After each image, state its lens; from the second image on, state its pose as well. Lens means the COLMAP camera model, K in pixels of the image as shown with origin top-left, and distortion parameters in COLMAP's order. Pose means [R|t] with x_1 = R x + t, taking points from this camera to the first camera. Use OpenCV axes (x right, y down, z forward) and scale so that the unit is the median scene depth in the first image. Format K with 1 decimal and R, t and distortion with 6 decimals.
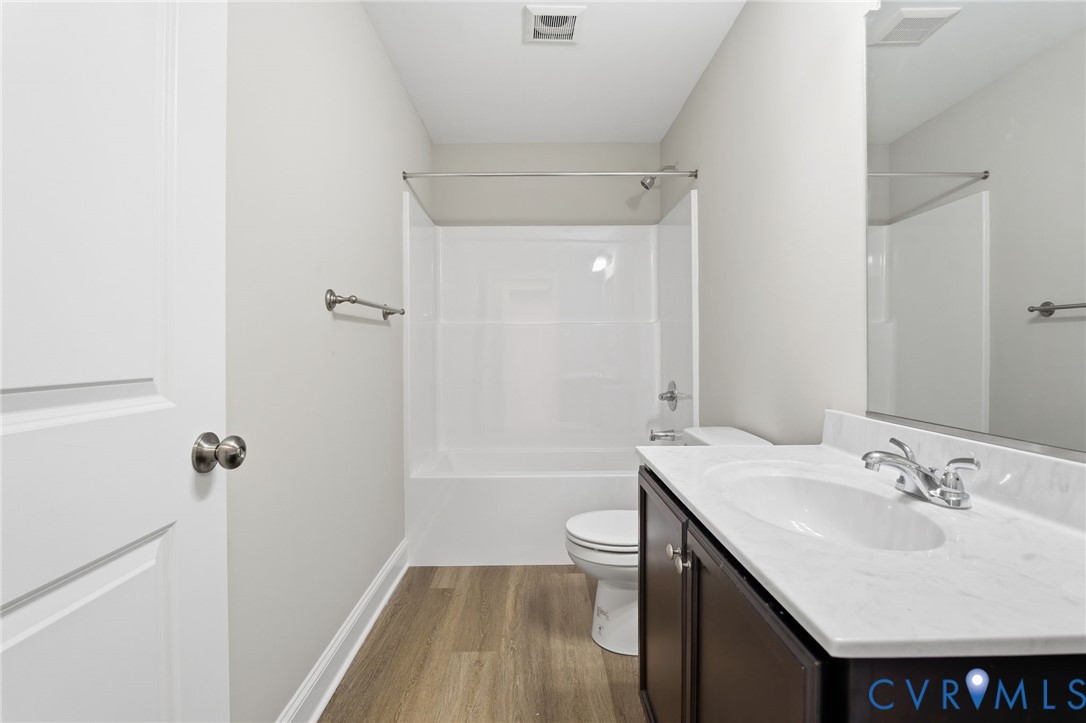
lens RADIAL K [[501.3, 0, 536.5], [0, 501.3, 356.3], [0, 0, 1]] dist [-0.014377, -0.000816]
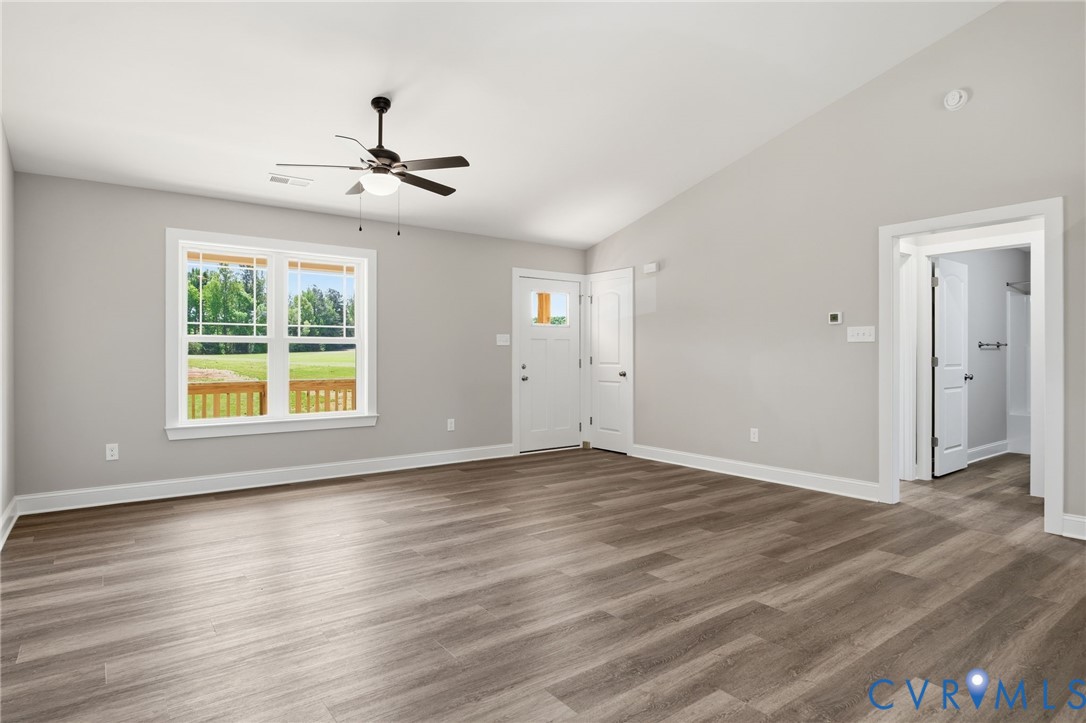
lens RADIAL K [[598.3, 0, 541.0], [0, 598.3, 355.1], [0, 0, 1]] dist [-0.013092, -0.000092]
pose [[0.597831, 0.004682, -0.801608, 0.852332], [-0.012335, 0.999918, -0.003359, 0.005251], [0.801527, 0.011896, 0.597840, -3.119687]]
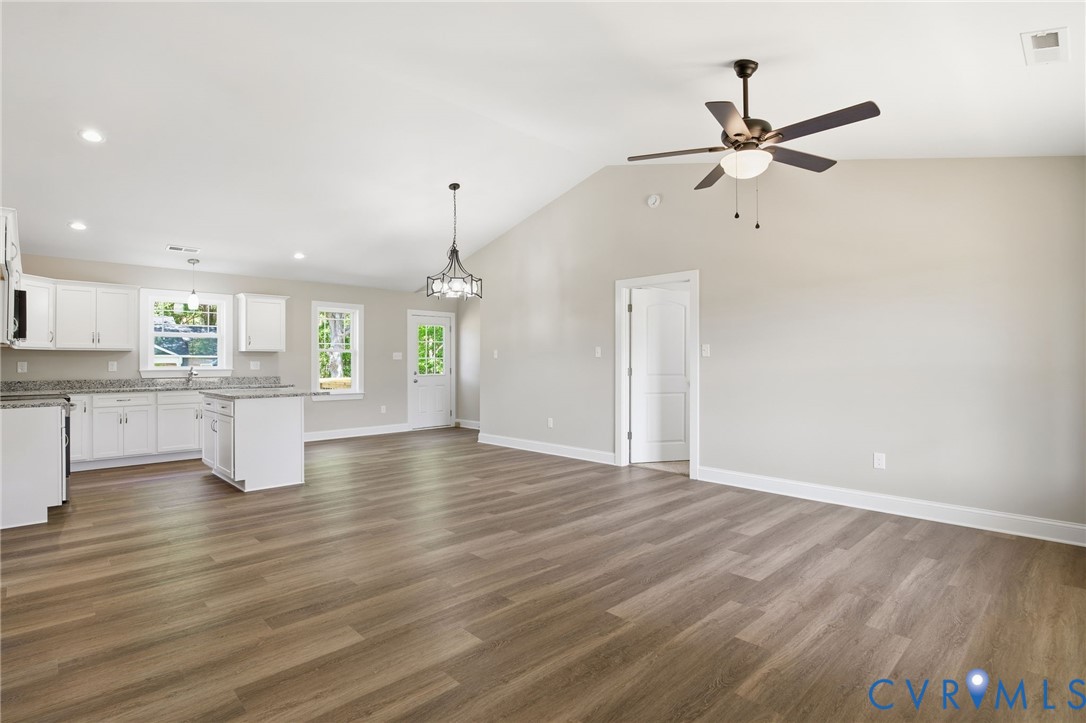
lens RADIAL K [[532.2, 0, 540.2], [0, 532.2, 365.1], [0, 0, 1]] dist [-0.012887, 0.000548]
pose [[-0.690621, 0.003245, 0.723209, -1.851297], [0.012659, 0.999891, 0.007602, -0.037269], [-0.723106, 0.014405, -0.690587, -0.838241]]
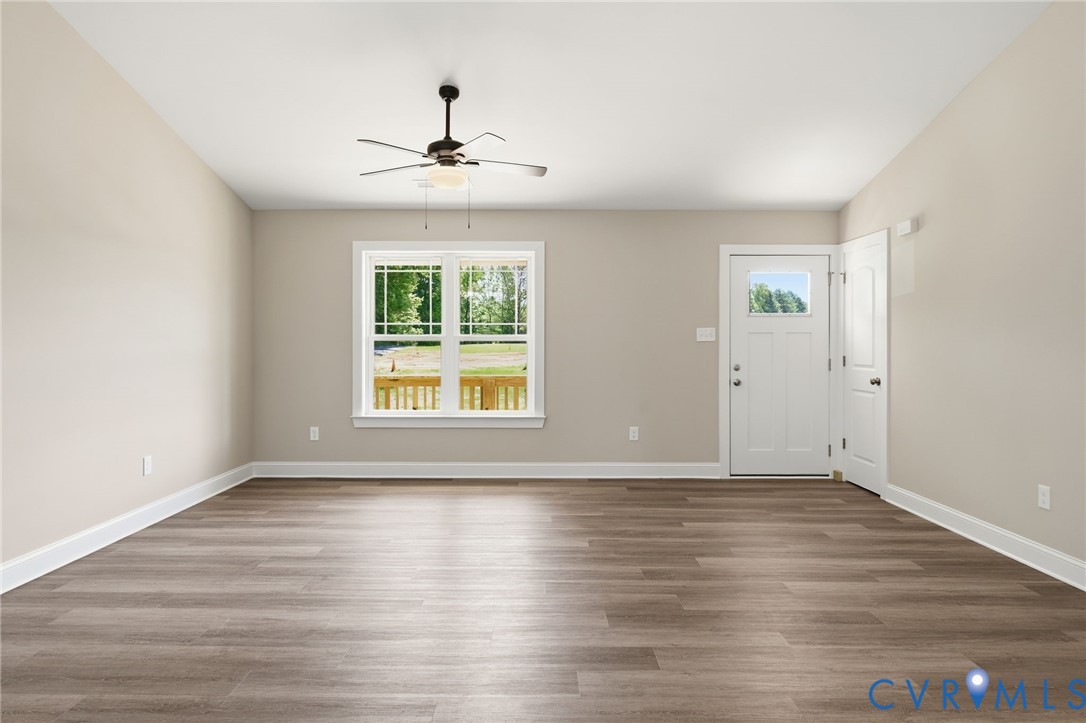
lens RADIAL K [[639.1, 0, 538.5], [0, 639.1, 341.5], [0, 0, 1]] dist [-0.005418, -0.001567]
pose [[-0.004163, 0.002056, -0.999989, 0.965492], [-0.013548, 0.999906, 0.002112, -0.054632], [0.999900, 0.013556, -0.004135, -2.010075]]
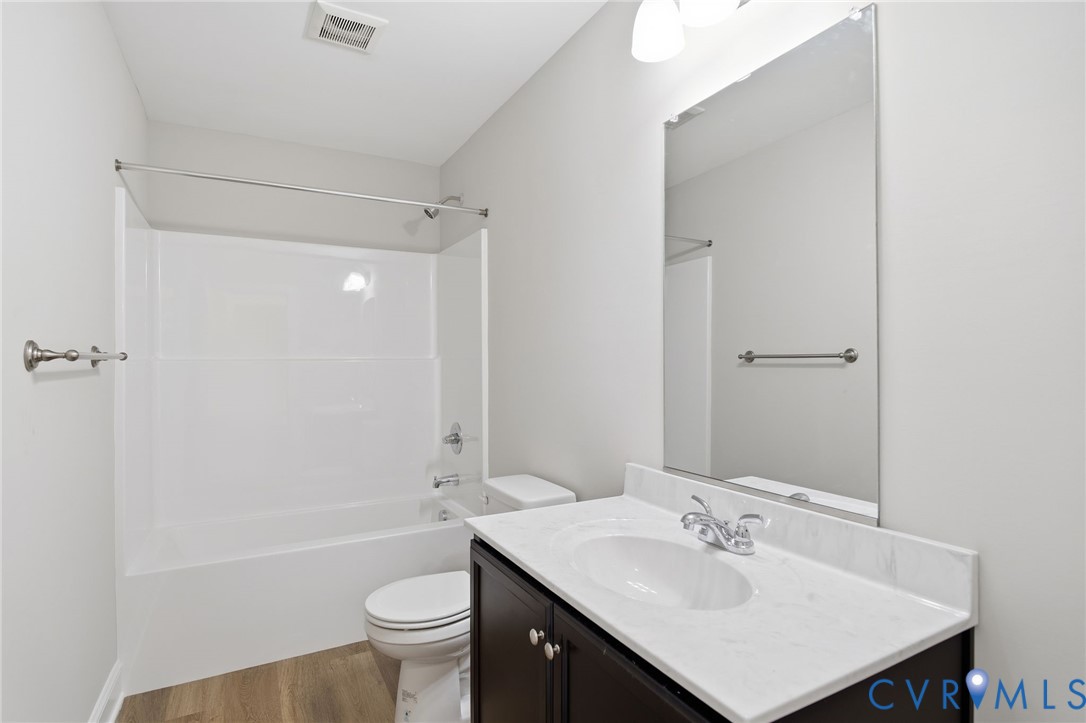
lens RADIAL K [[553.2, 0, 535.8], [0, 553.2, 367.2], [0, 0, 1]] dist [-0.010885, -0.000341]
pose [[0.883227, -0.003377, 0.468933, -0.127086], [0.005422, 0.999981, -0.003010, -0.076067], [-0.468914, 0.005201, 0.883229, 0.006494]]
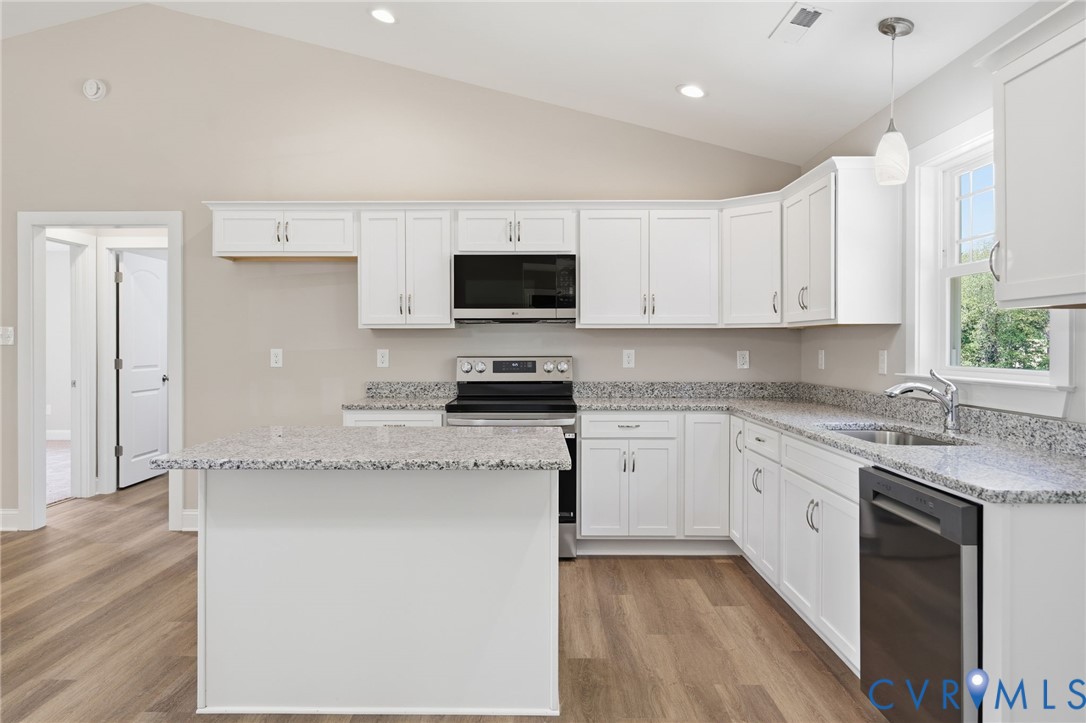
lens RADIAL K [[734.1, 0, 537.0], [0, 734.1, 345.7], [0, 0, 1]] dist [-0.001676, 0.000051]
pose [[0.999905, 0.005763, -0.012547, 1.576248], [-0.005860, 0.999954, -0.007639, -0.061256], [0.012503, 0.007711, 0.999892, -3.122131]]
